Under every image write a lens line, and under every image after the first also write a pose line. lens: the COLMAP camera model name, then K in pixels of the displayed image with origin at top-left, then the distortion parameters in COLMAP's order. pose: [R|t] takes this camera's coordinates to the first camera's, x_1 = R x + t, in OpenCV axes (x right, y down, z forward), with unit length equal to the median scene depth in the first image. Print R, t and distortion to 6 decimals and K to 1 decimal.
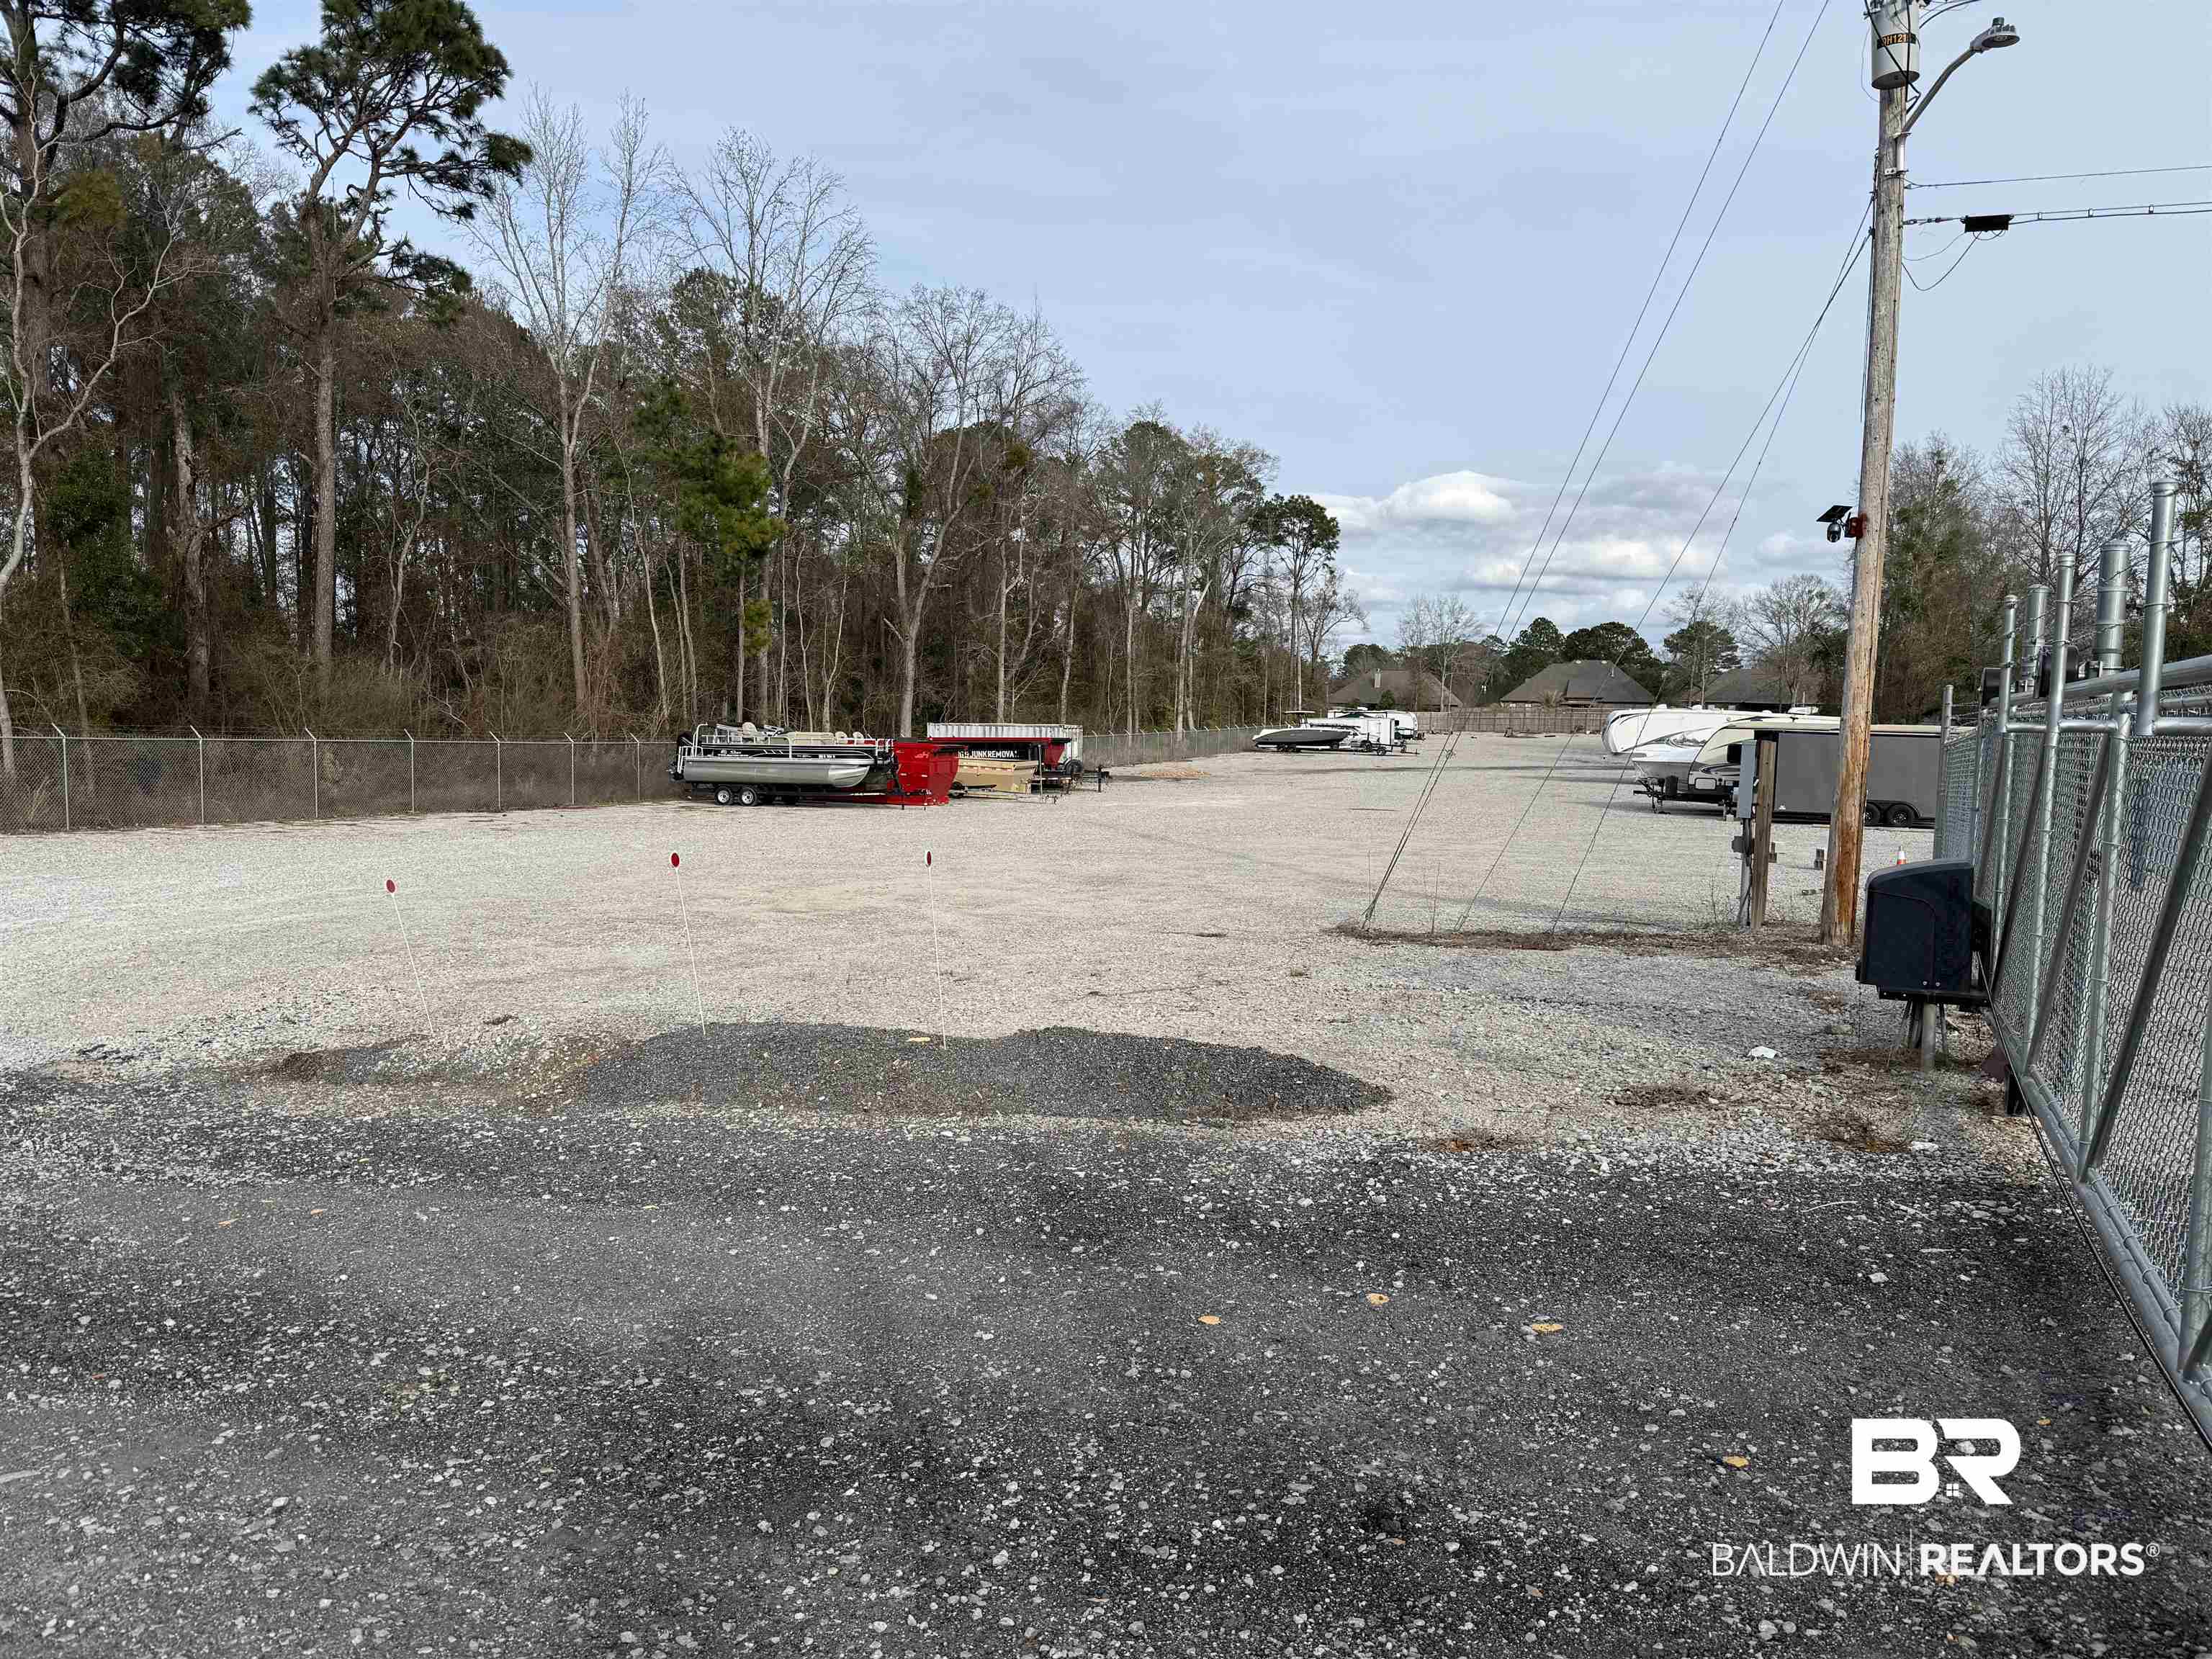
lens RADIAL K [[1533.0, 0, 1119.8], [0, 1533.0, 849.5], [0, 0, 1]] dist [0.065645, -0.075801]
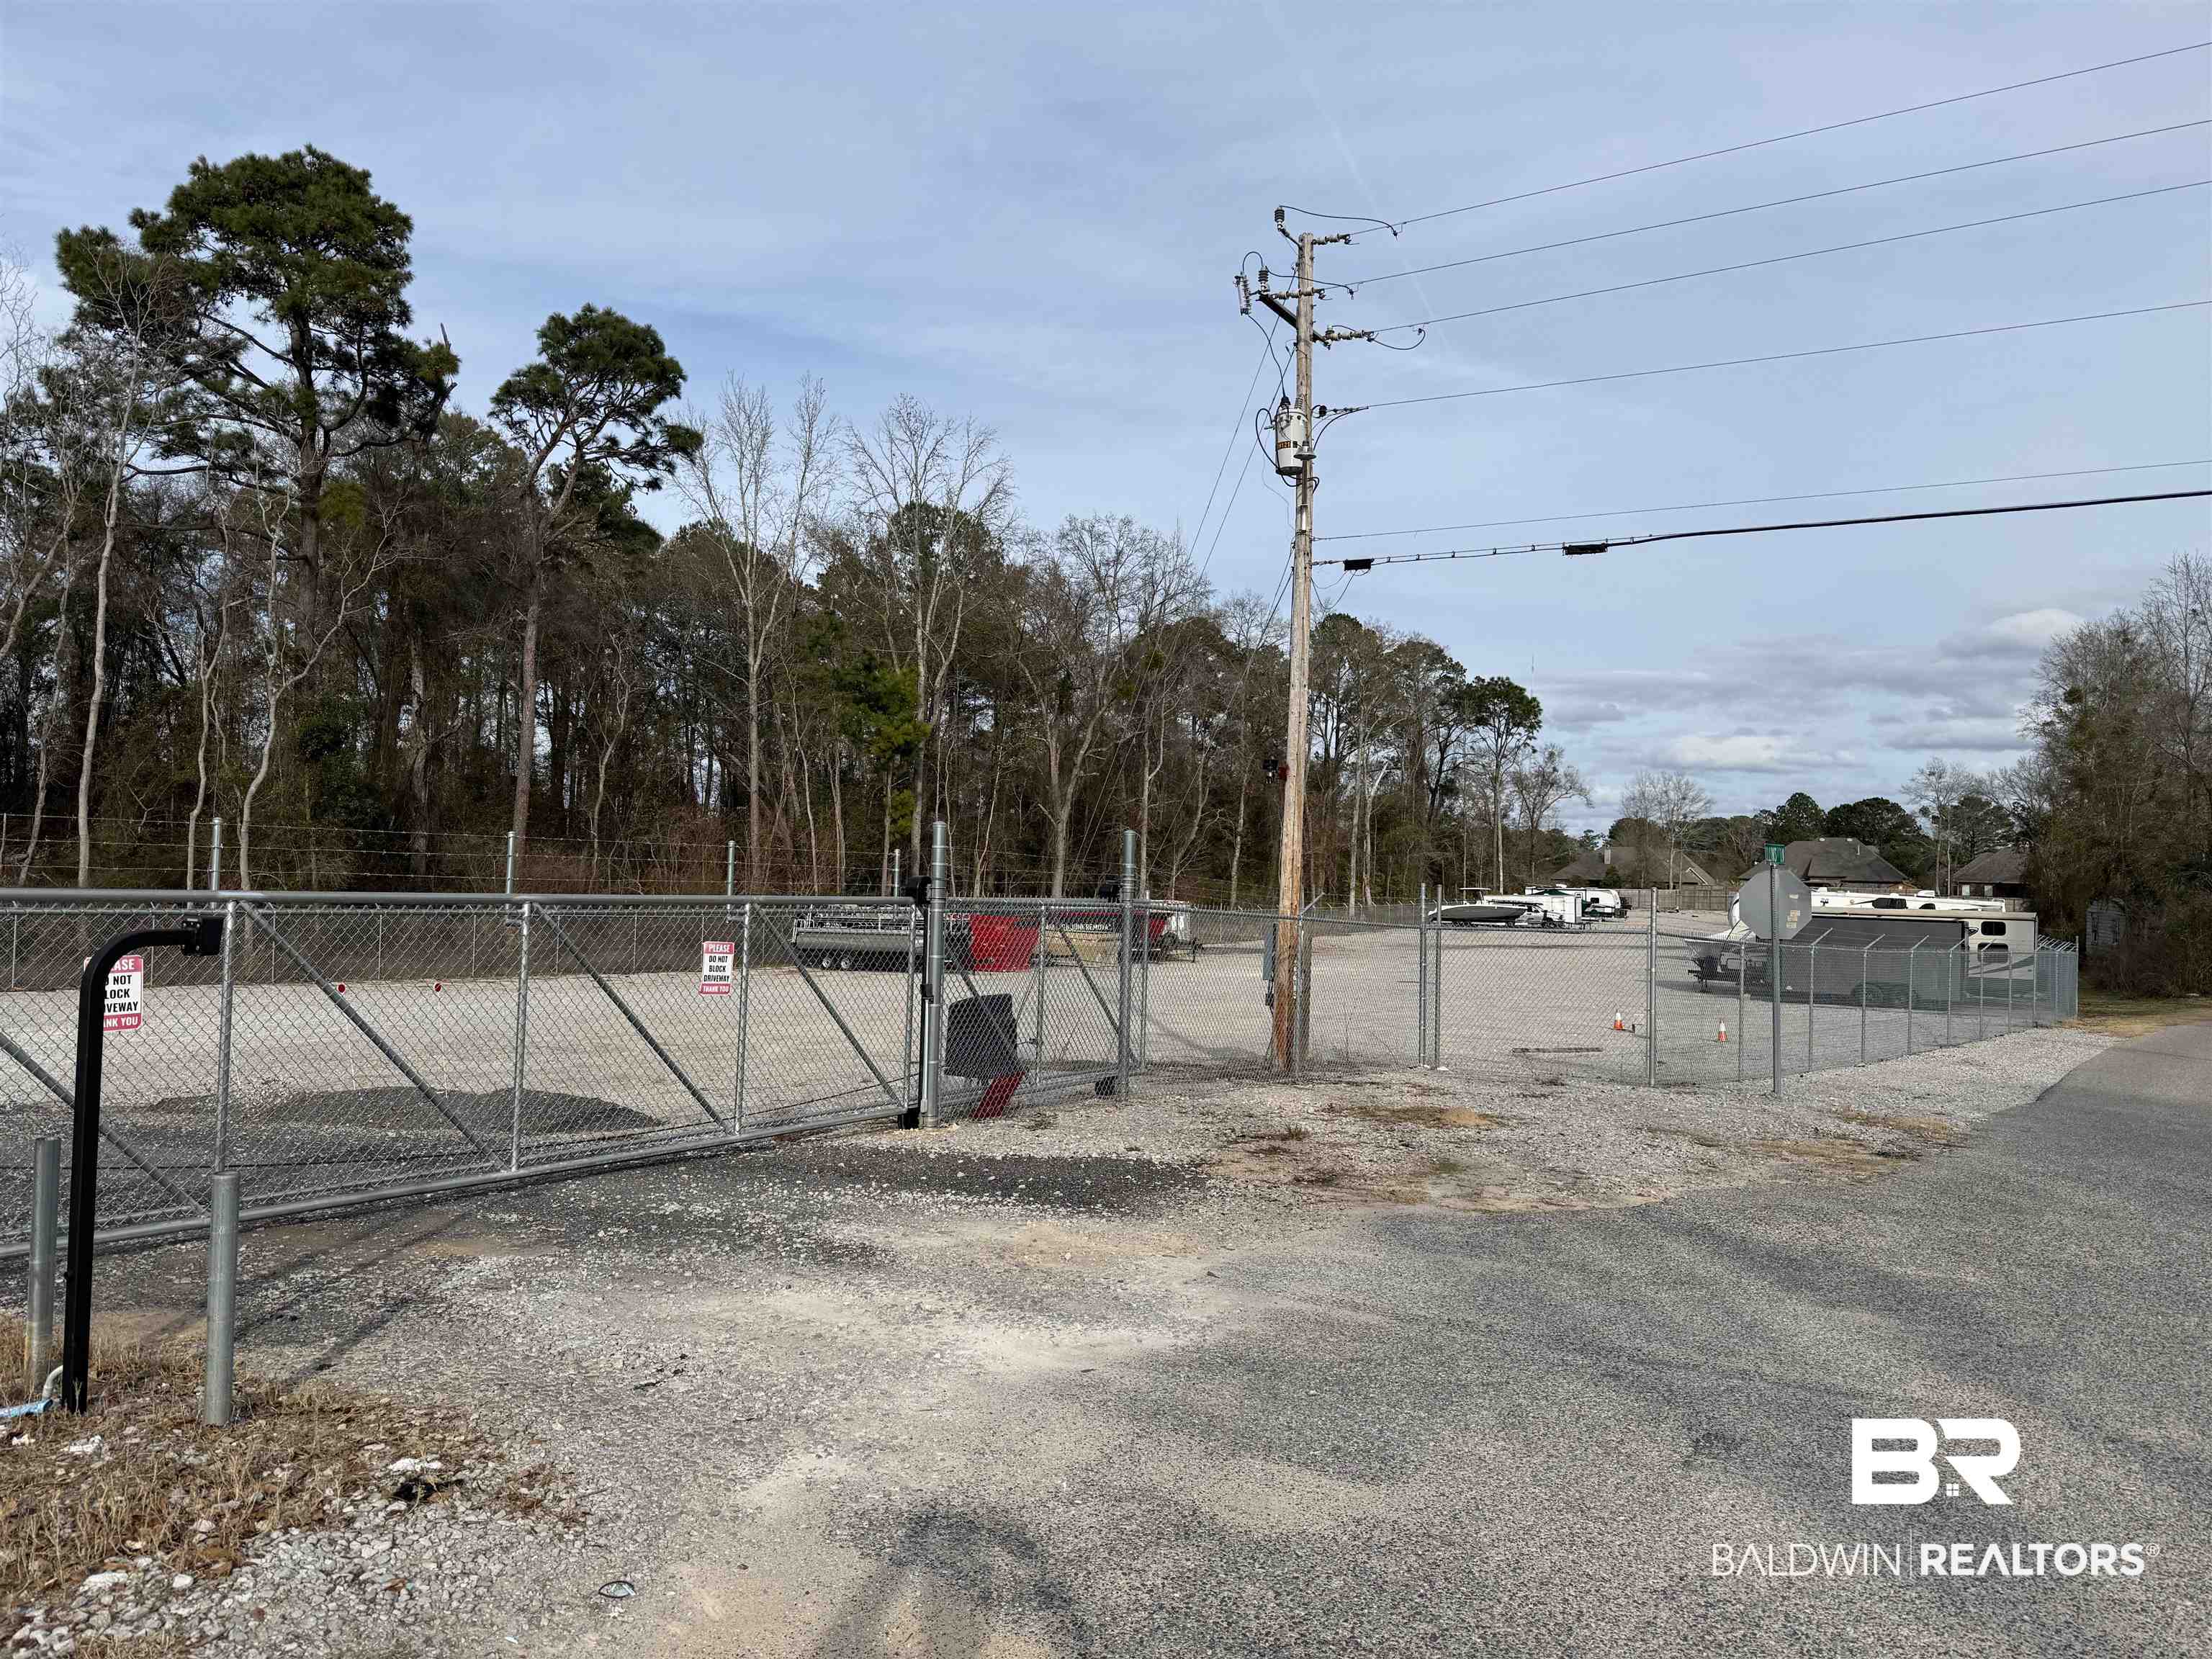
lens RADIAL K [[1533.0, 0, 1127.5], [0, 1533.0, 860.2], [0, 0, 1]] dist [0.065645, -0.075801]
pose [[0.985204, 0.001878, -0.171376, 0.103858], [-0.019891, 0.994436, -0.103449, 0.002773], [0.170228, 0.105327, 0.979759, -0.067938]]
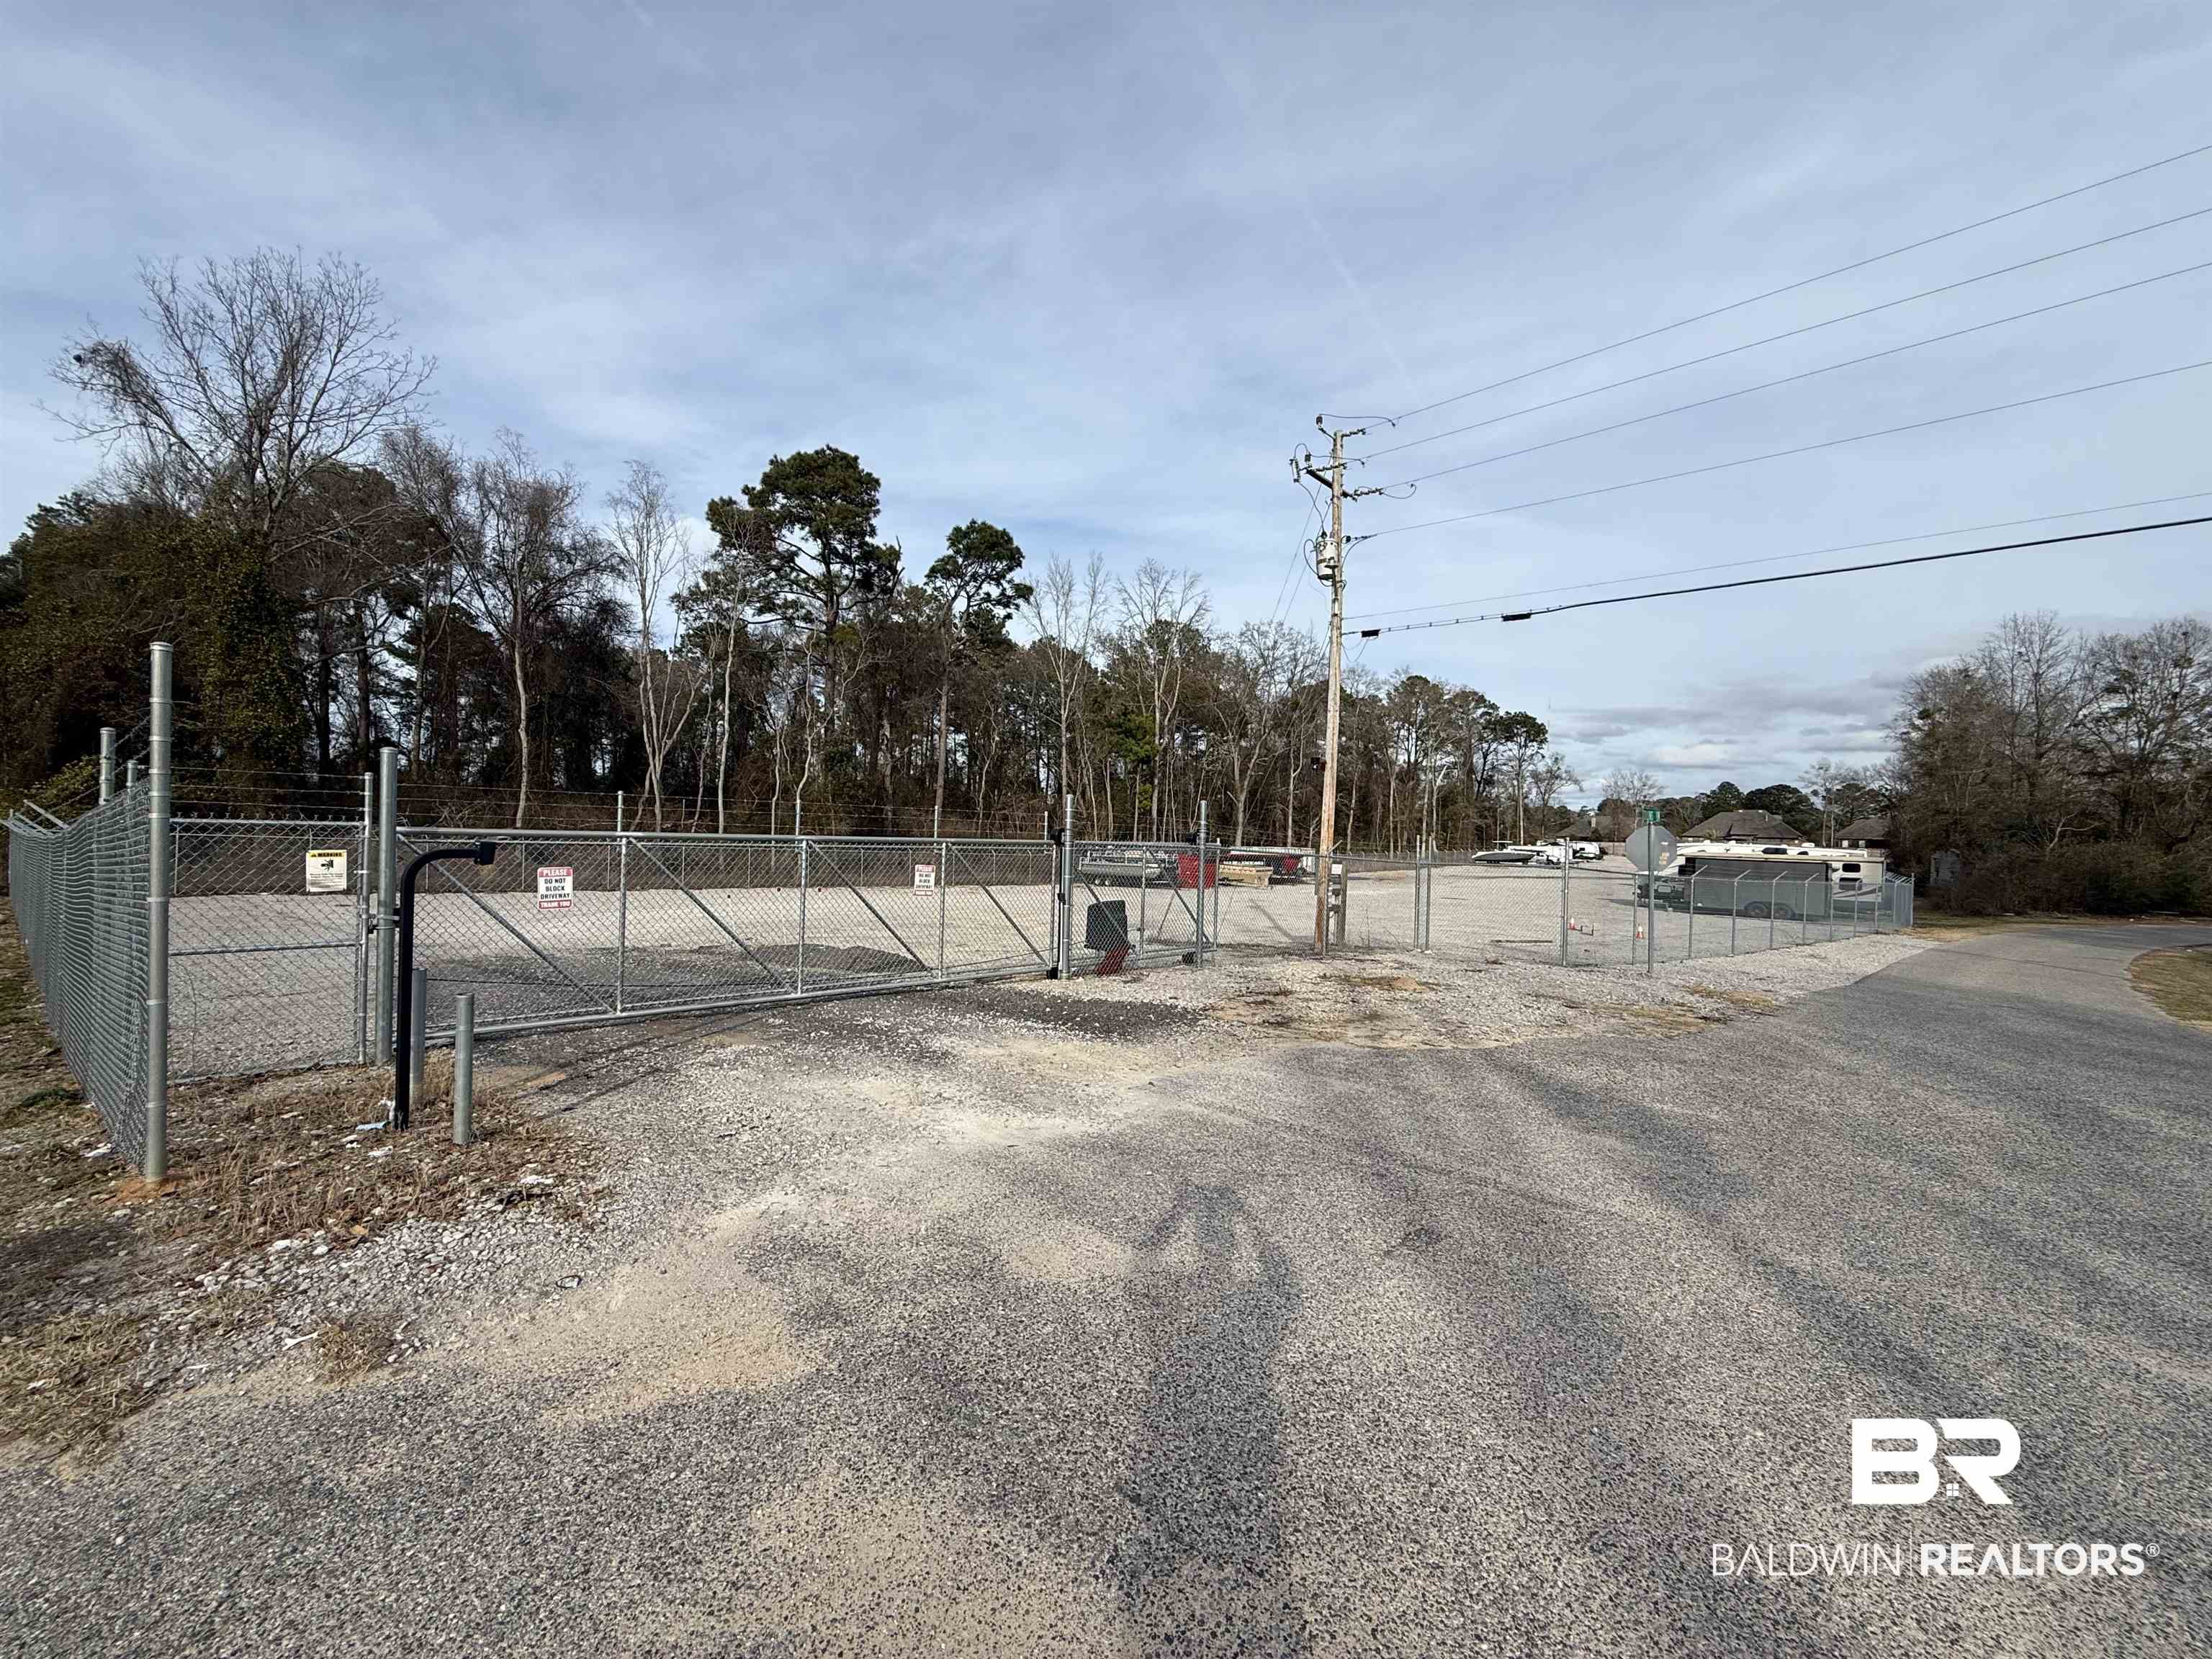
lens RADIAL K [[872.0, 0, 1110.8], [0, 872.0, 842.6], [0, 0, 1]] dist [0.000489, 0.000862]
pose [[0.928408, 0.009151, -0.371449, 0.119914], [-0.040587, 0.996212, -0.076901, 0.002099], [0.369338, 0.086472, 0.925263, -0.050259]]
